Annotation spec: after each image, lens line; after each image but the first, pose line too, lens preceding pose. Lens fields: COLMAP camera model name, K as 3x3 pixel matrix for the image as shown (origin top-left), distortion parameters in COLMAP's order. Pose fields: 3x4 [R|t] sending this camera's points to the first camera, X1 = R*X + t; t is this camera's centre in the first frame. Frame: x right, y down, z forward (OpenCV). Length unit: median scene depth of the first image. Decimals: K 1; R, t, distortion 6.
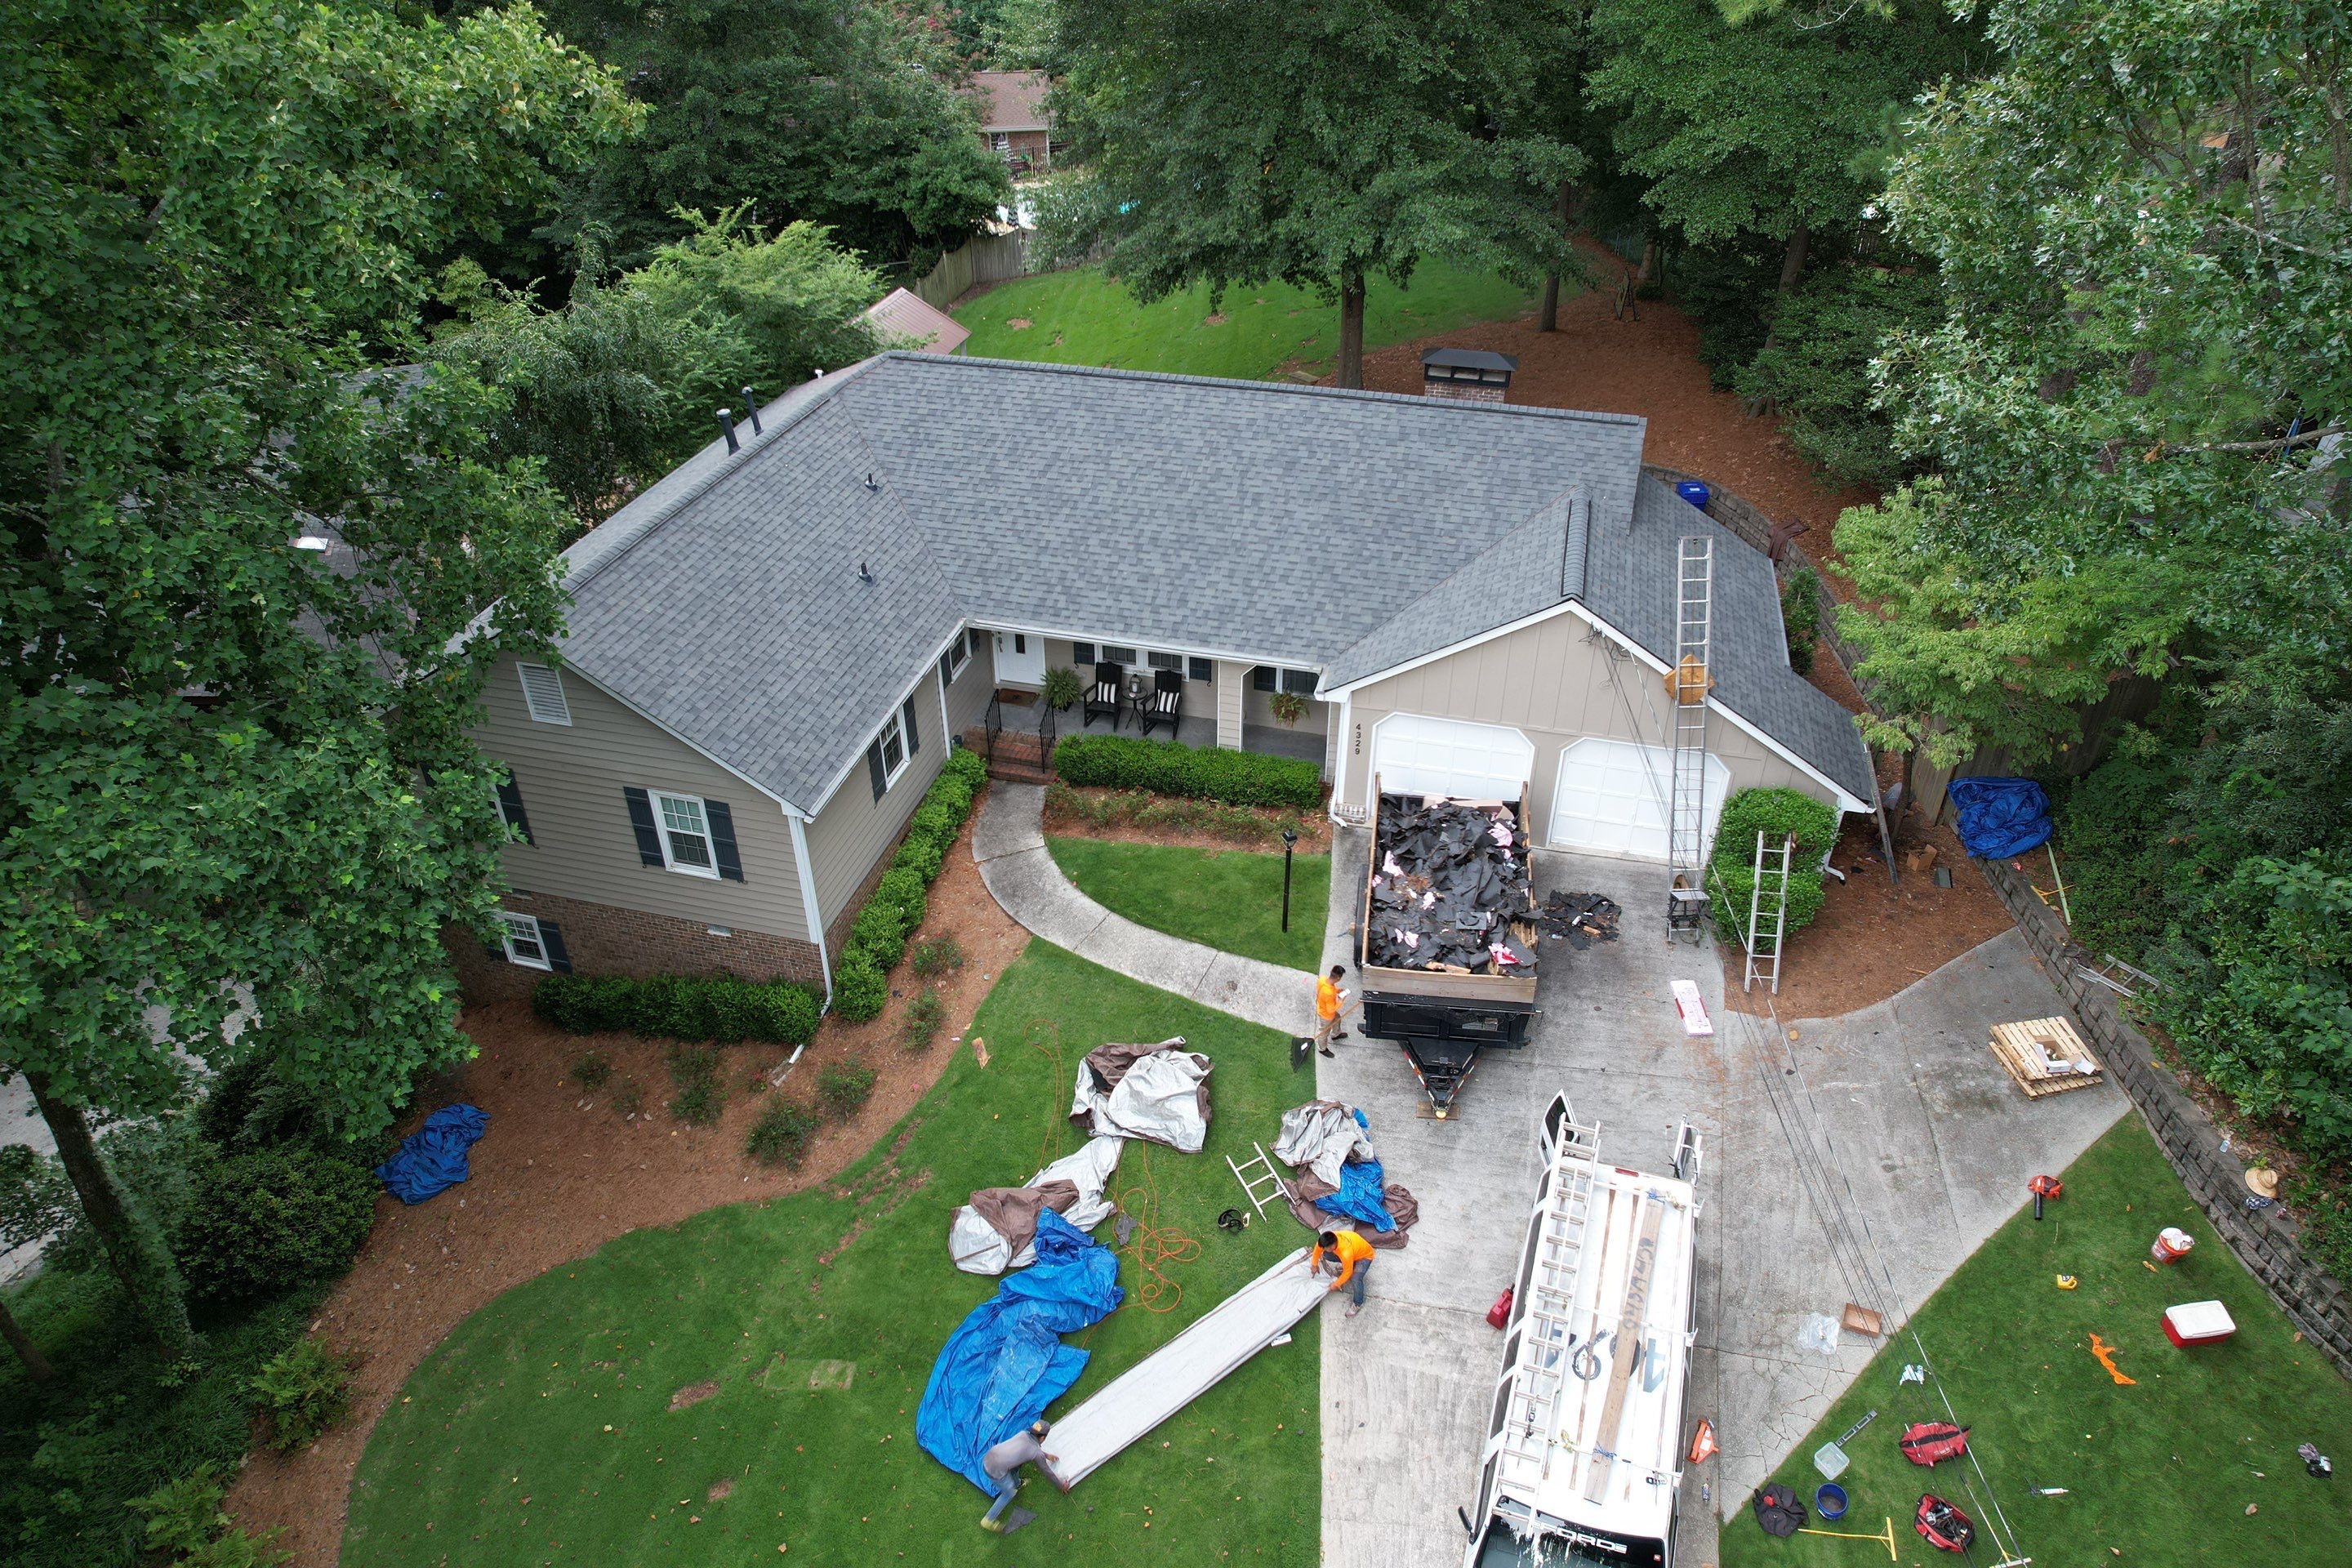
lens RADIAL K [[1504.1, 0, 1192.5], [0, 1504.1, 782.1], [0, 0, 1]] dist [-0.073987, 0.065038]
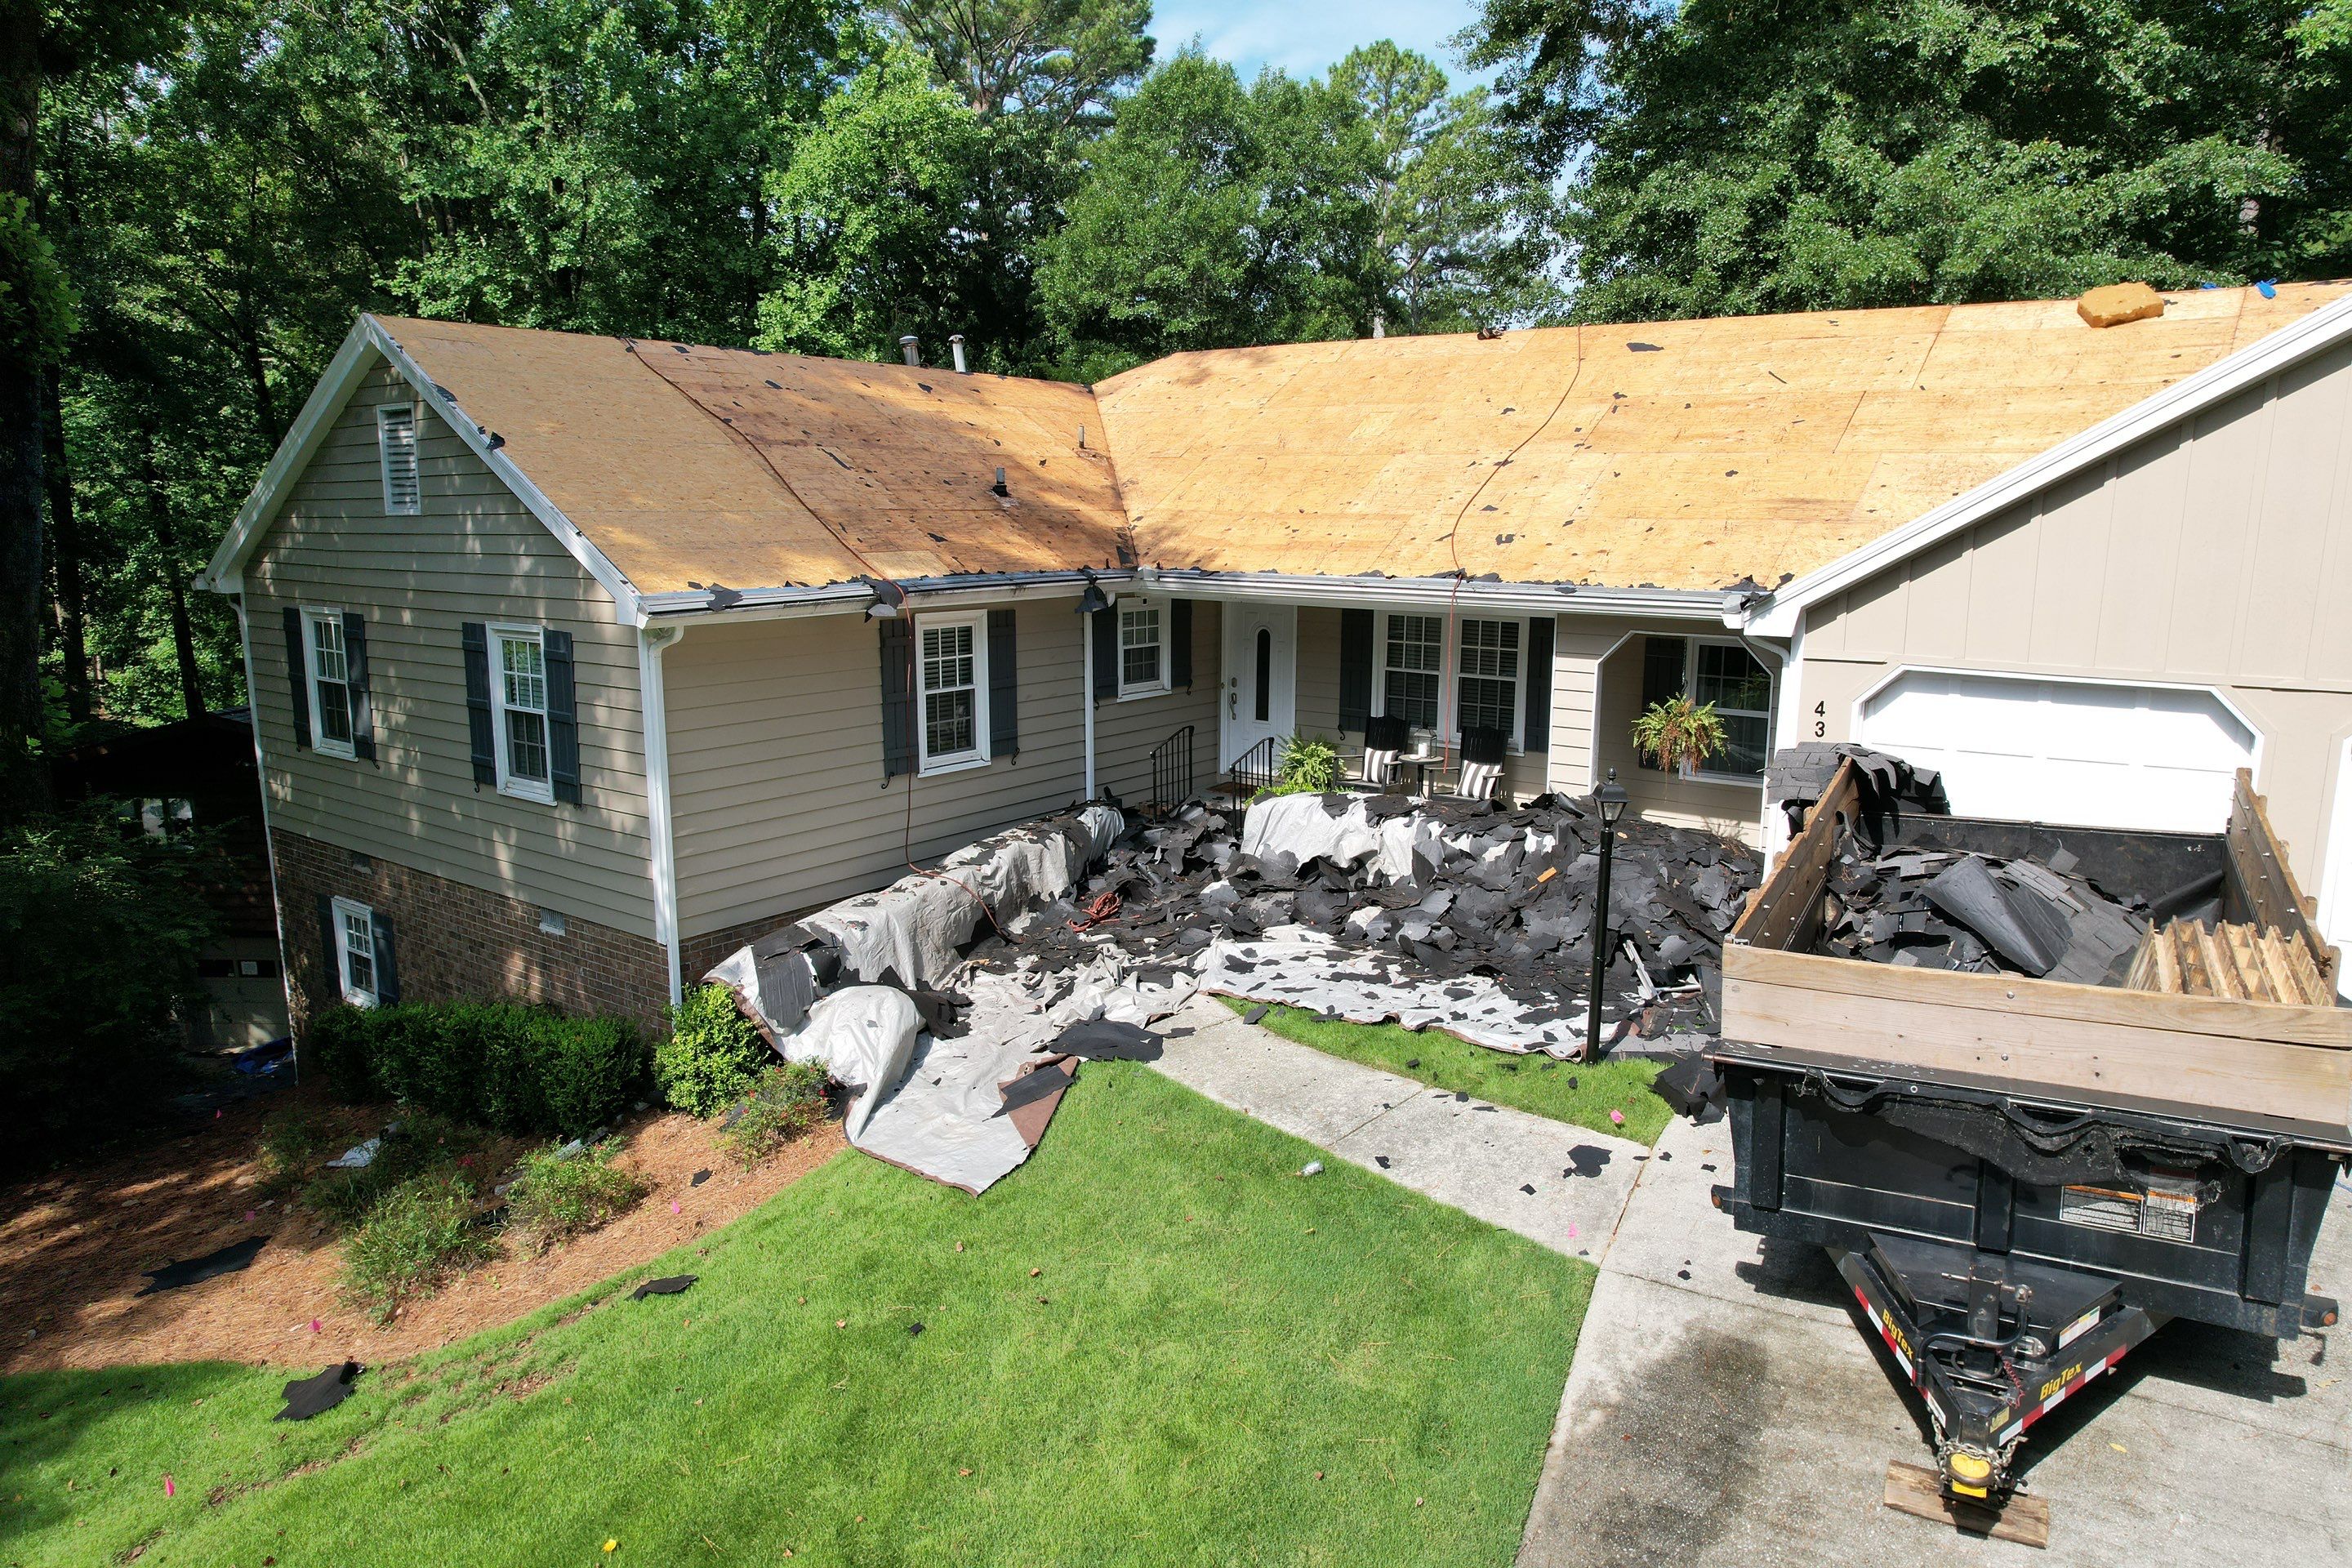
lens RADIAL K [[1504.1, 0, 1192.5], [0, 1504.1, 782.1], [0, 0, 1]] dist [-0.073987, 0.065038]
pose [[0.926936, 0.070139, -0.368605, 0.111909], [-0.212408, 0.907900, -0.361387, 0.211546], [0.309309, 0.413277, 0.856464, 0.601429]]
